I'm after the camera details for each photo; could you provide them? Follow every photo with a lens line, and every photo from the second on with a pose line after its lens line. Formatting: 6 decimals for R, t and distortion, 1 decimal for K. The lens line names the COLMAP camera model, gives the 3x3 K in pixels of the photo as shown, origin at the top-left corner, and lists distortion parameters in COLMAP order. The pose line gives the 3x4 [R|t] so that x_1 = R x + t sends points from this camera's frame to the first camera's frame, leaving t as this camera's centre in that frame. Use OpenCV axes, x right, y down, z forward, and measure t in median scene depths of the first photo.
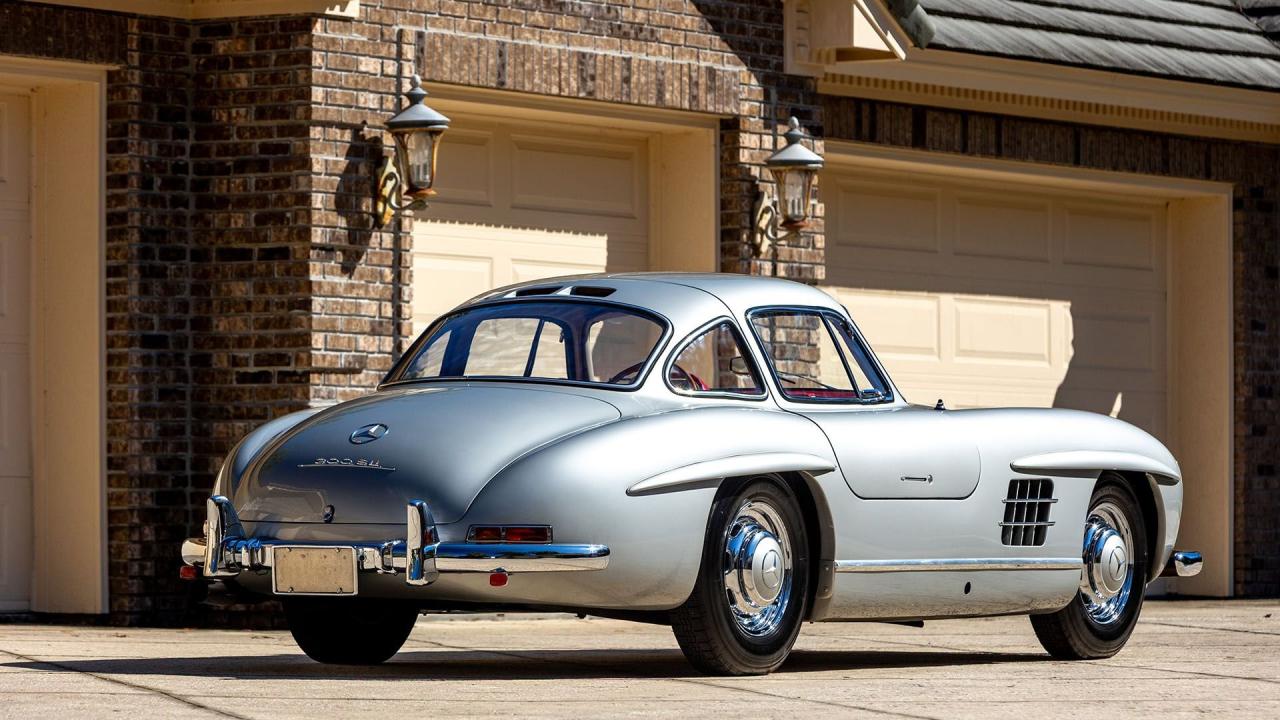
lens RADIAL K [[6557.0, 0, 640.0], [0, 6557.0, 360.0], [0, 0, 1]] dist [-0.383780, 8.273899]
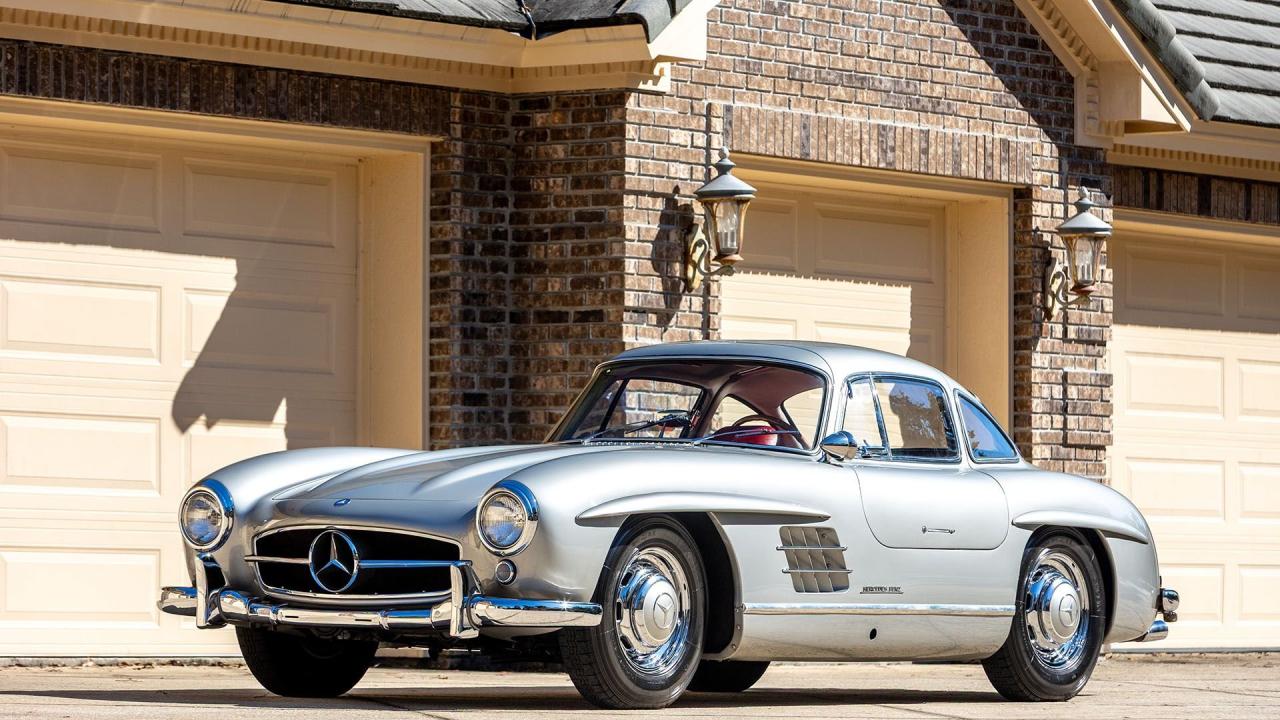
lens RADIAL K [[6557.0, 0, 640.0], [0, 6557.0, 360.0], [0, 0, 1]] dist [-0.383780, 8.273899]
pose [[0.998957, 0.003125, -0.045553, 0.000334], [-0.003470, 0.999966, -0.007496, -0.001327], [0.045528, 0.007646, 0.998934, -0.052010]]
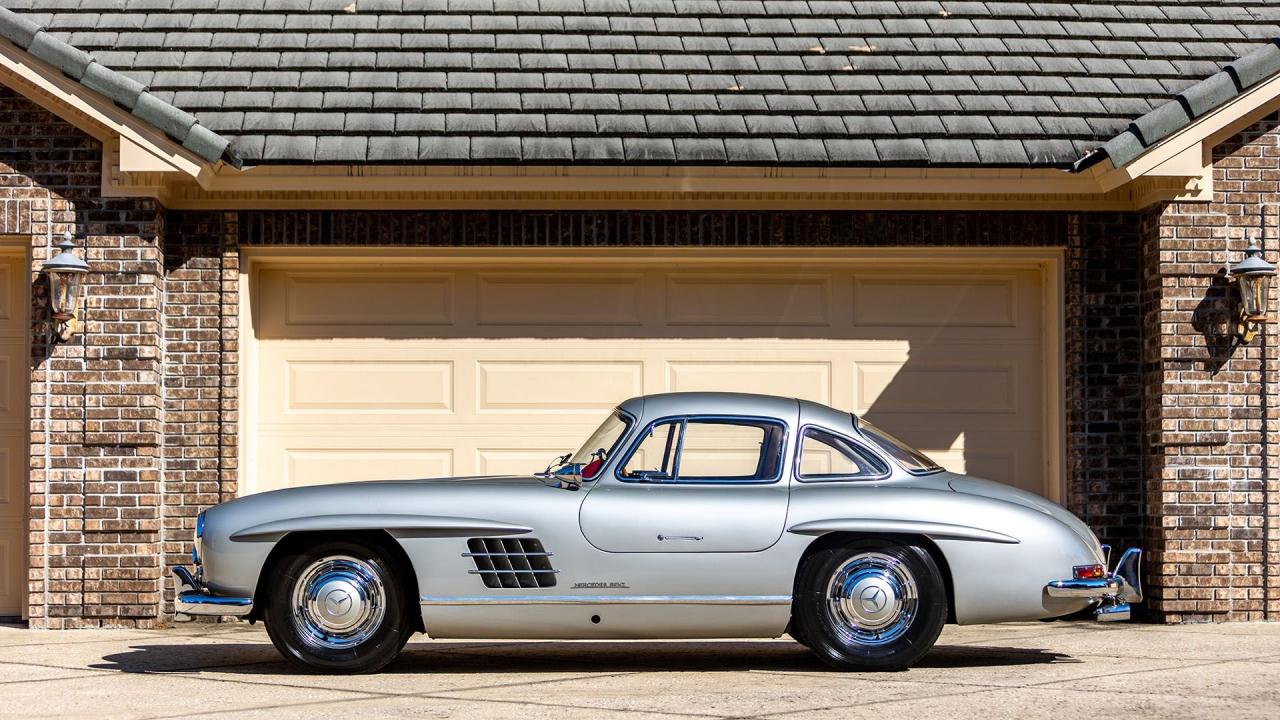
lens RADIAL K [[2885.6, 0, 640.0], [0, 2885.6, 360.0], [0, 0, 1]] dist [-0.059479, 0.147875]
pose [[0.597107, -0.042958, -0.801010, 0.390629], [0.028599, 0.999070, -0.032261, -0.000026], [0.801651, -0.003645, 0.597781, 0.516920]]
